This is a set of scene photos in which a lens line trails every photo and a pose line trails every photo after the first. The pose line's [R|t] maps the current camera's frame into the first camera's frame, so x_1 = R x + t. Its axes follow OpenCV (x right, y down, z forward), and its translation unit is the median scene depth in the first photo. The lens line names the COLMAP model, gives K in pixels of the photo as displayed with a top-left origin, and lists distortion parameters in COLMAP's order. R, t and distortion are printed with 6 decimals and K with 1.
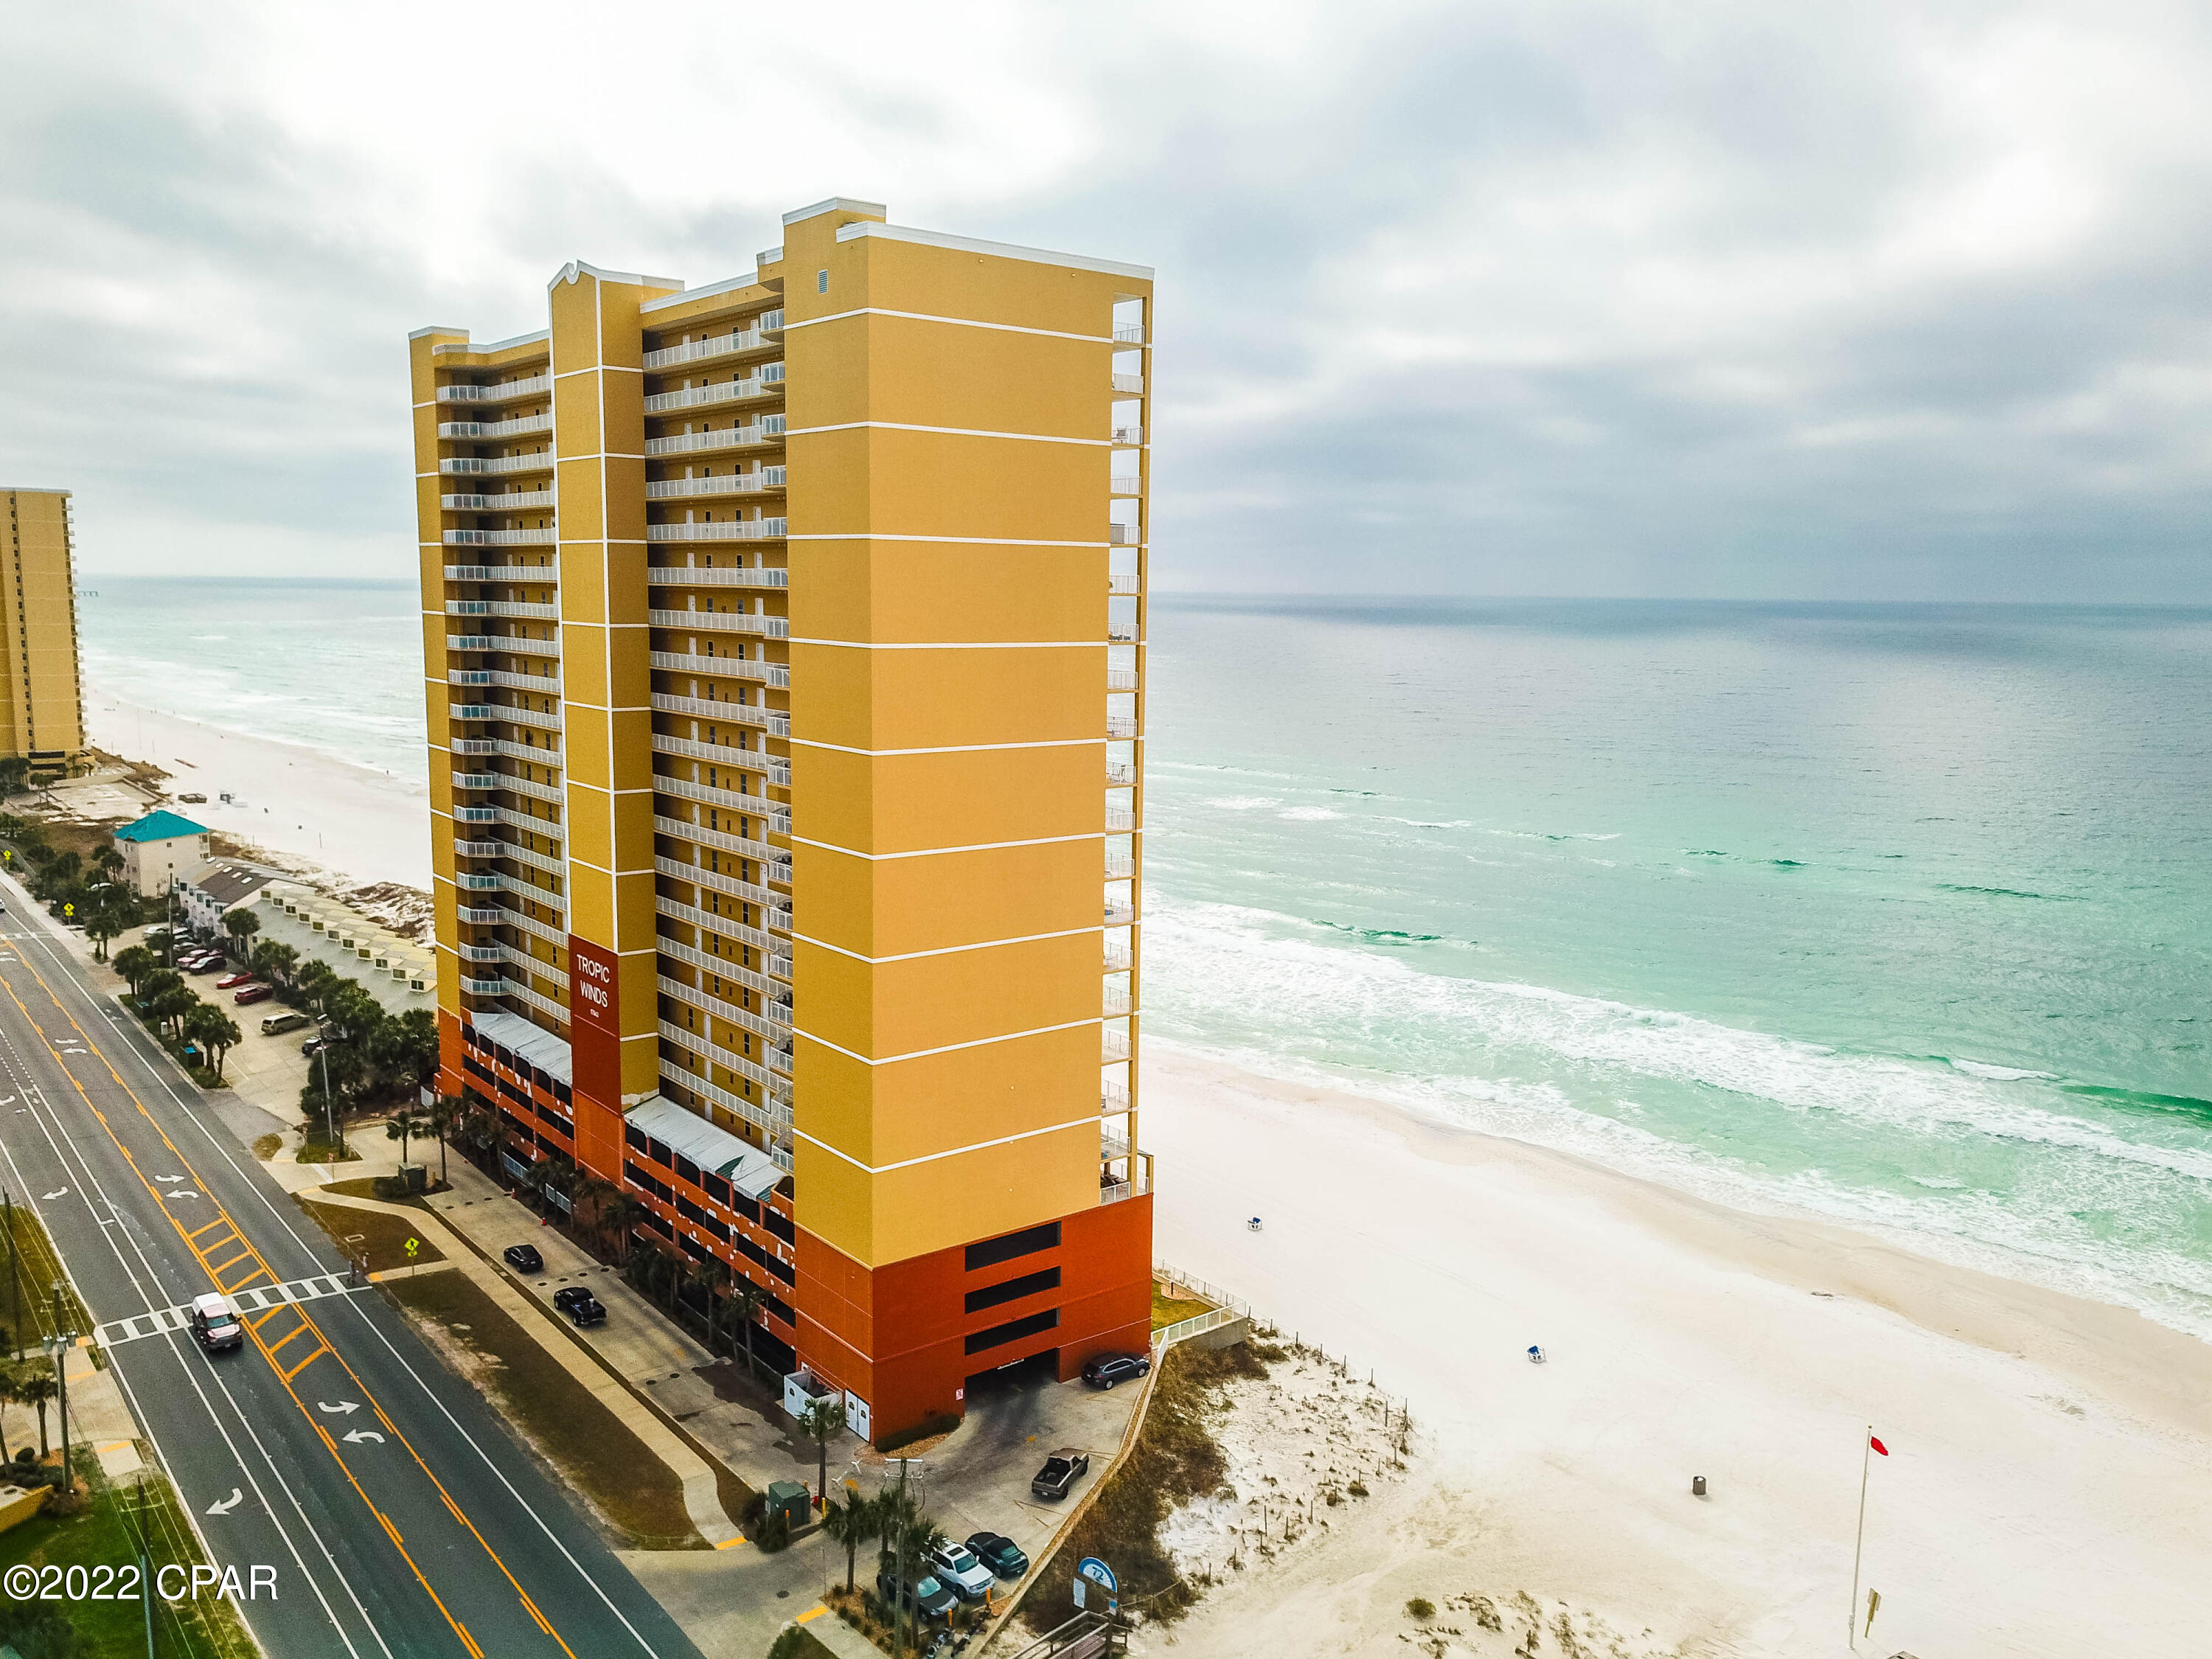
lens RADIAL K [[1680.5, 0, 1092.1], [0, 1680.5, 832.4], [0, 0, 1]] dist [0.003127, 0.034188]
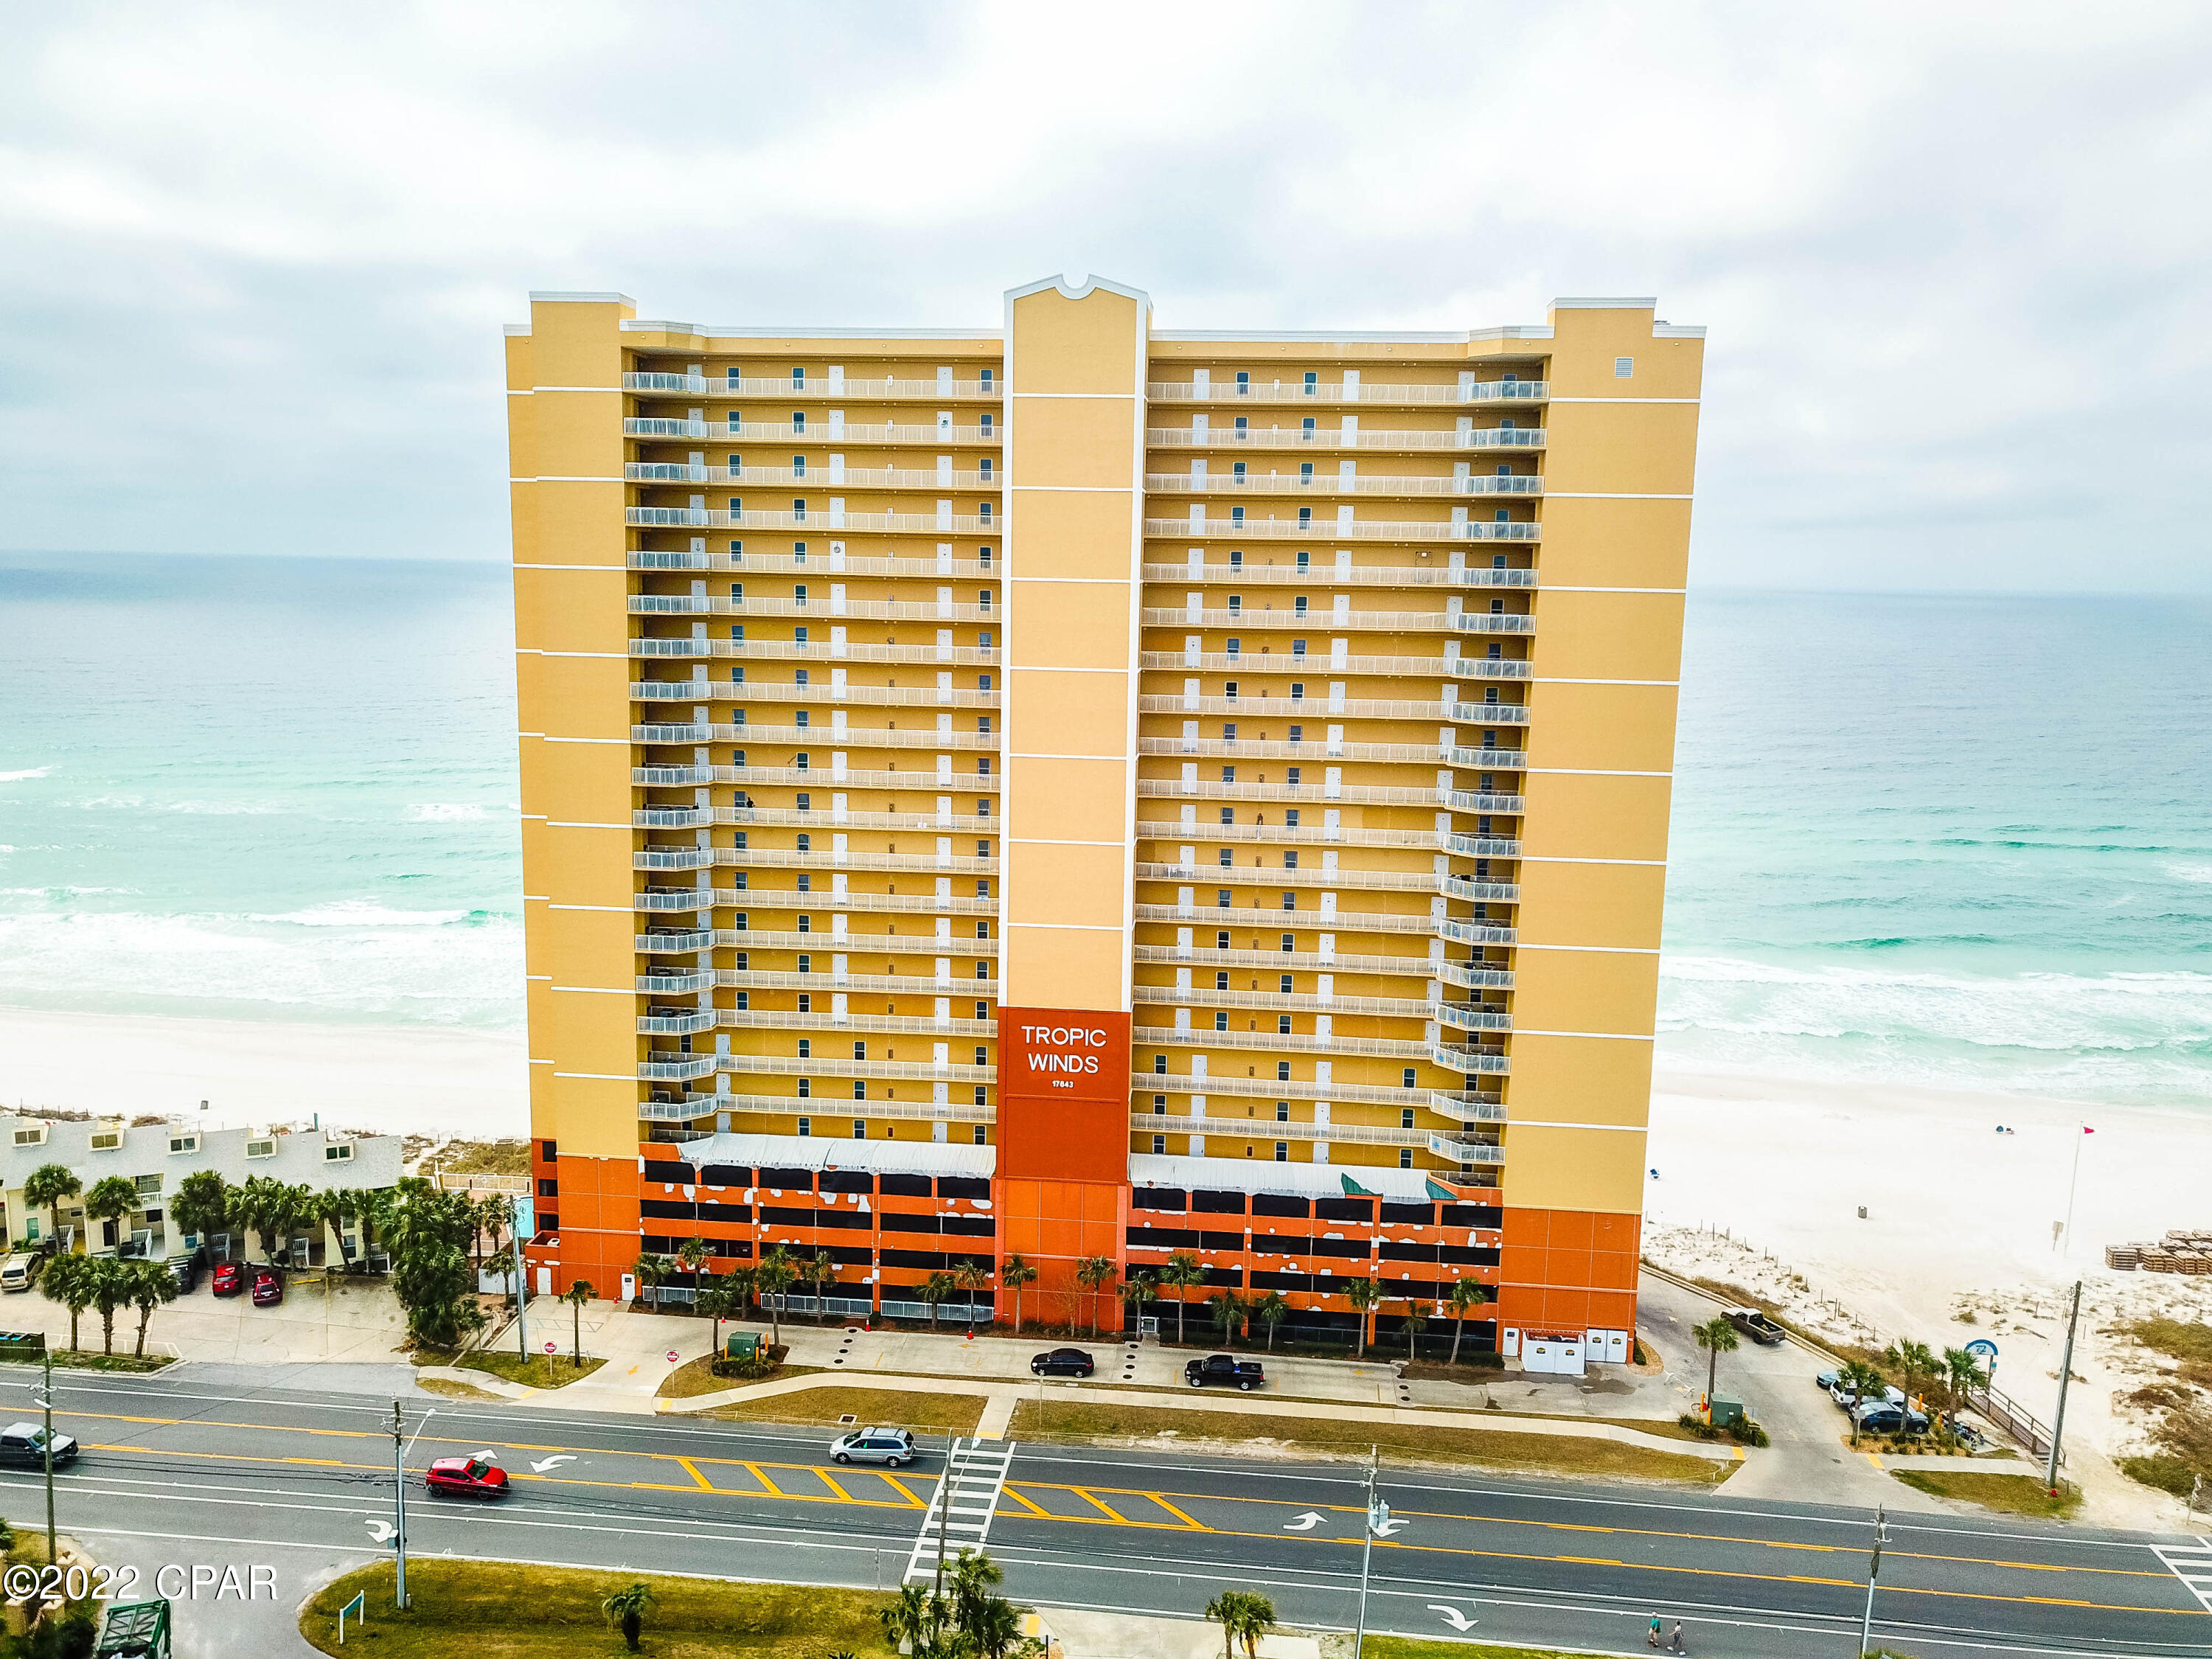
lens RADIAL K [[1680.5, 0, 1091.1], [0, 1680.5, 839.4], [0, 0, 1]] dist [0.003127, 0.034188]
pose [[0.698171, -0.109145, 0.707563, -0.952911], [0.092077, 0.993792, 0.062443, -0.084208], [-0.709986, 0.021554, 0.703886, 0.353357]]
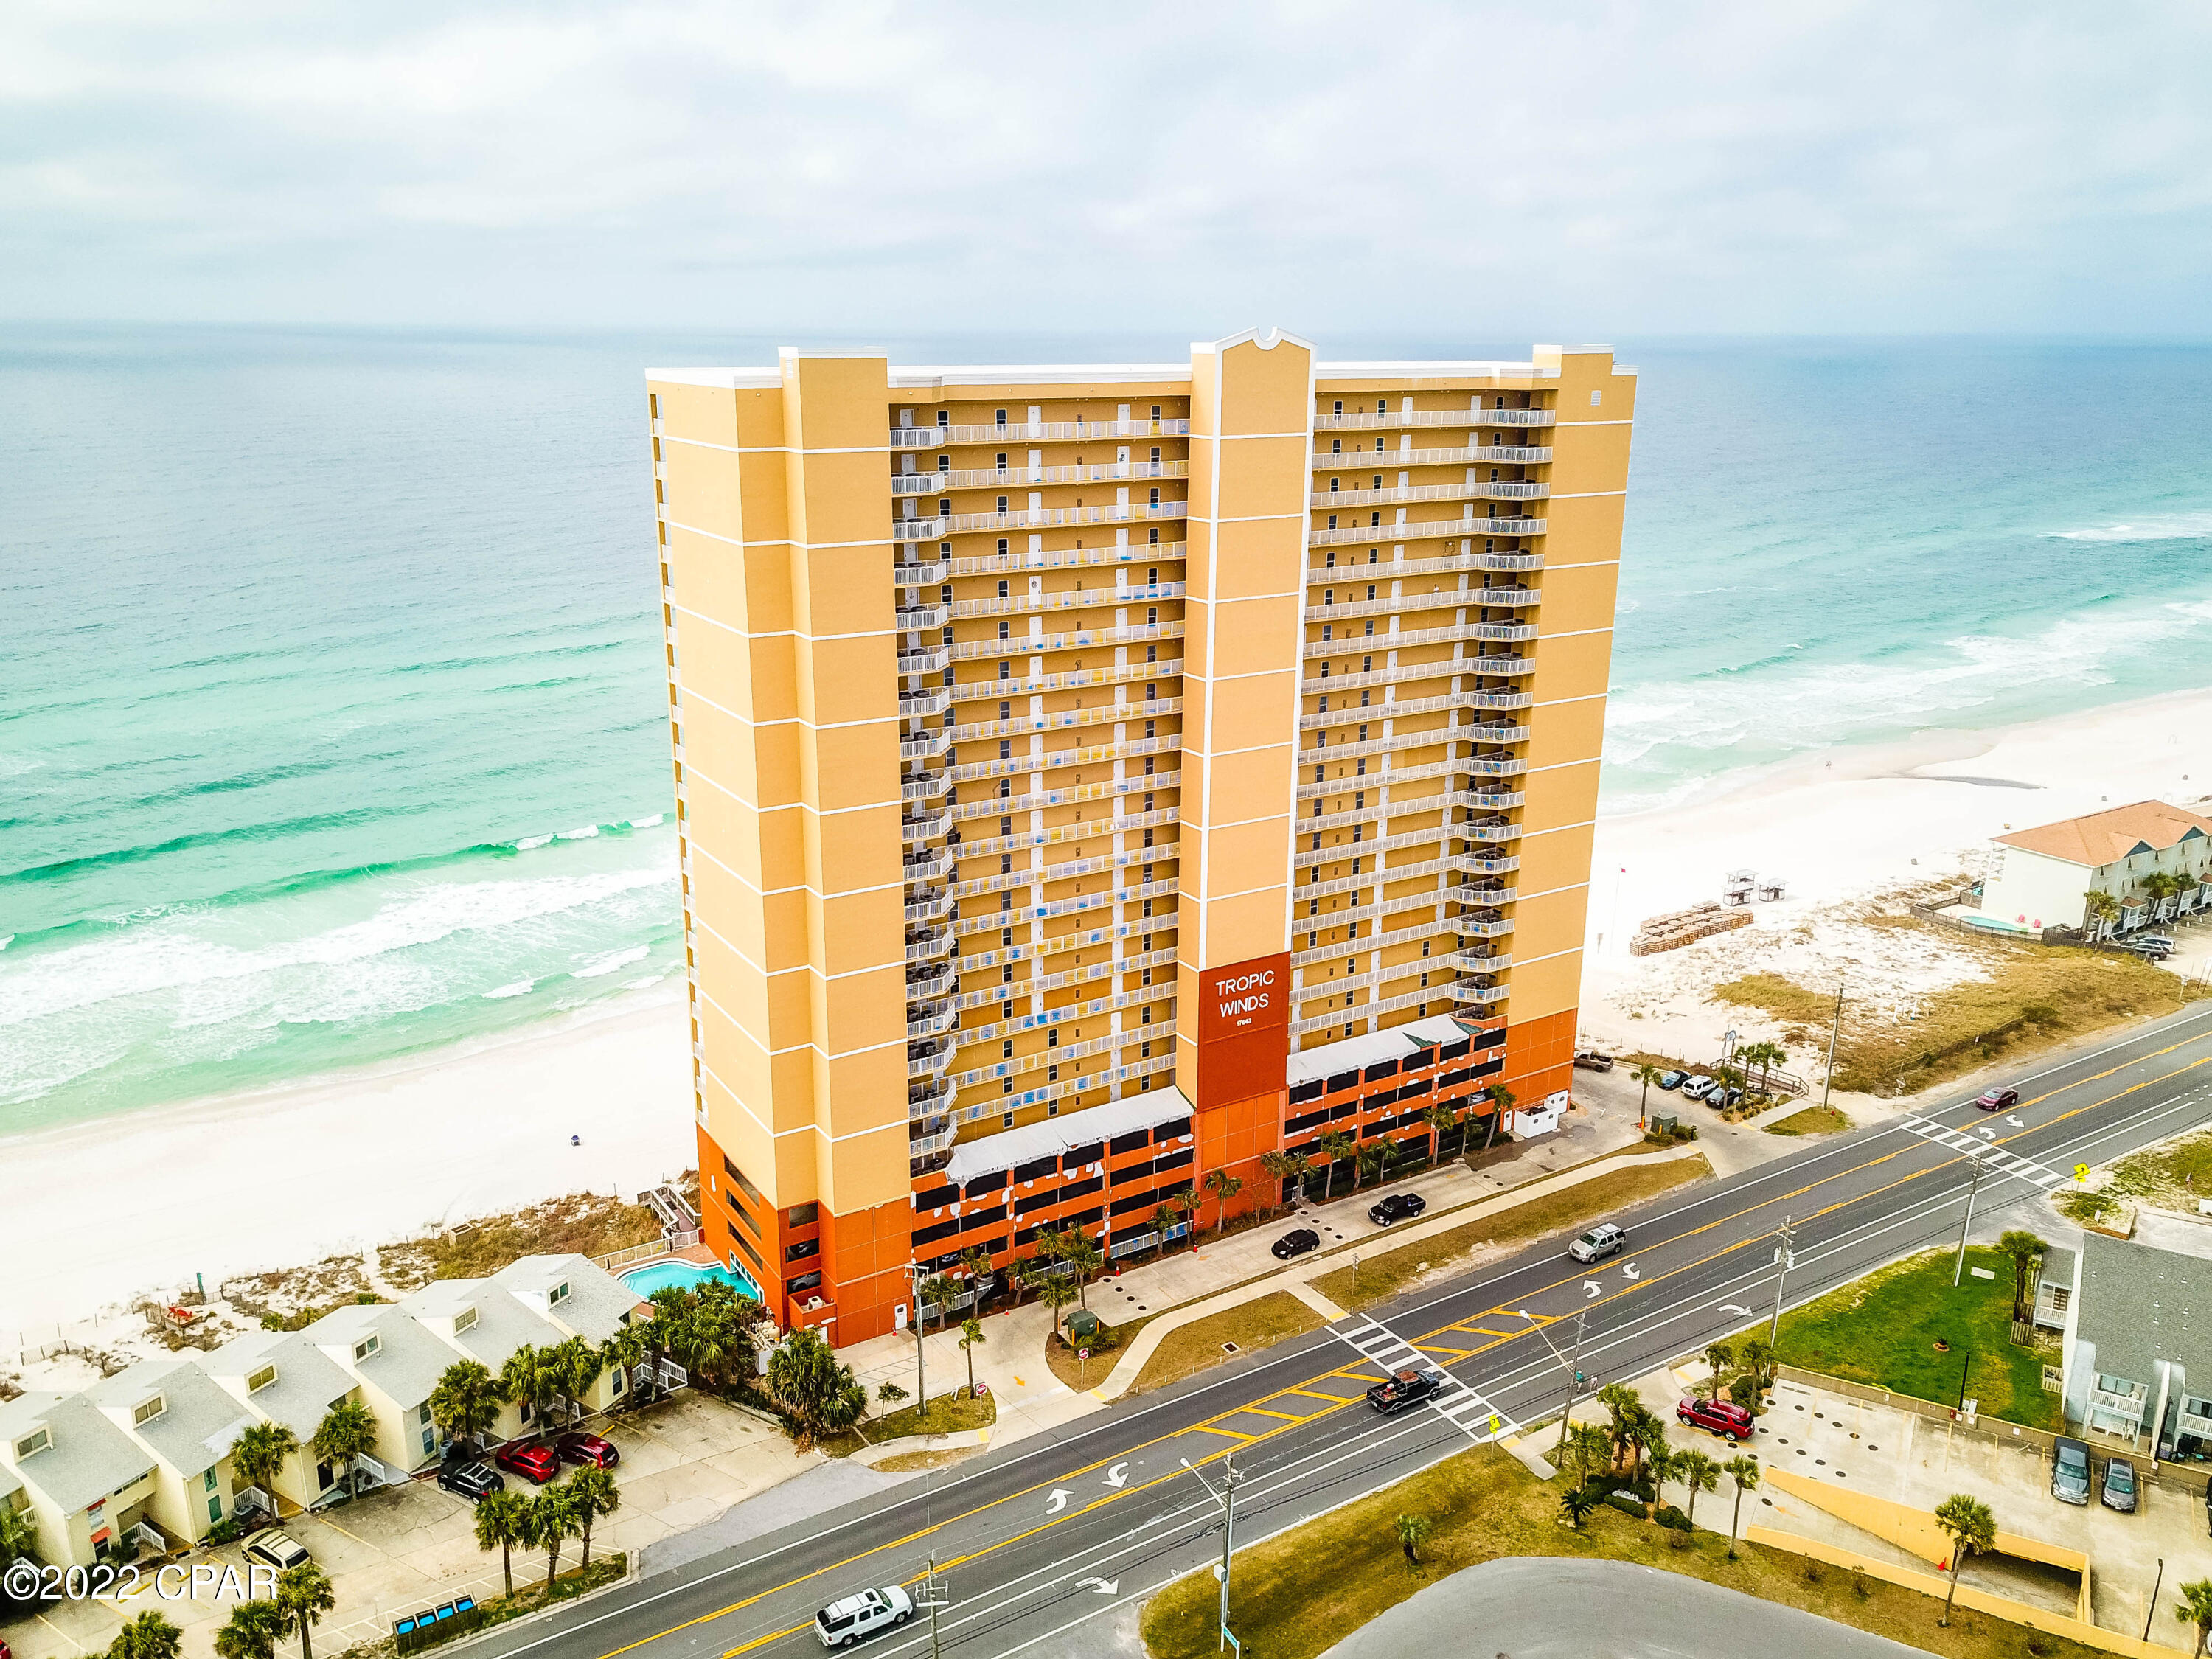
lens RADIAL K [[1680.5, 0, 1085.9], [0, 1680.5, 817.5], [0, 0, 1]] dist [0.003127, 0.034188]
pose [[0.124004, -0.289119, 0.949228, -1.340273], [0.138131, 0.952327, 0.272018, -0.336325], [-0.982620, 0.097386, 0.158028, 0.950369]]
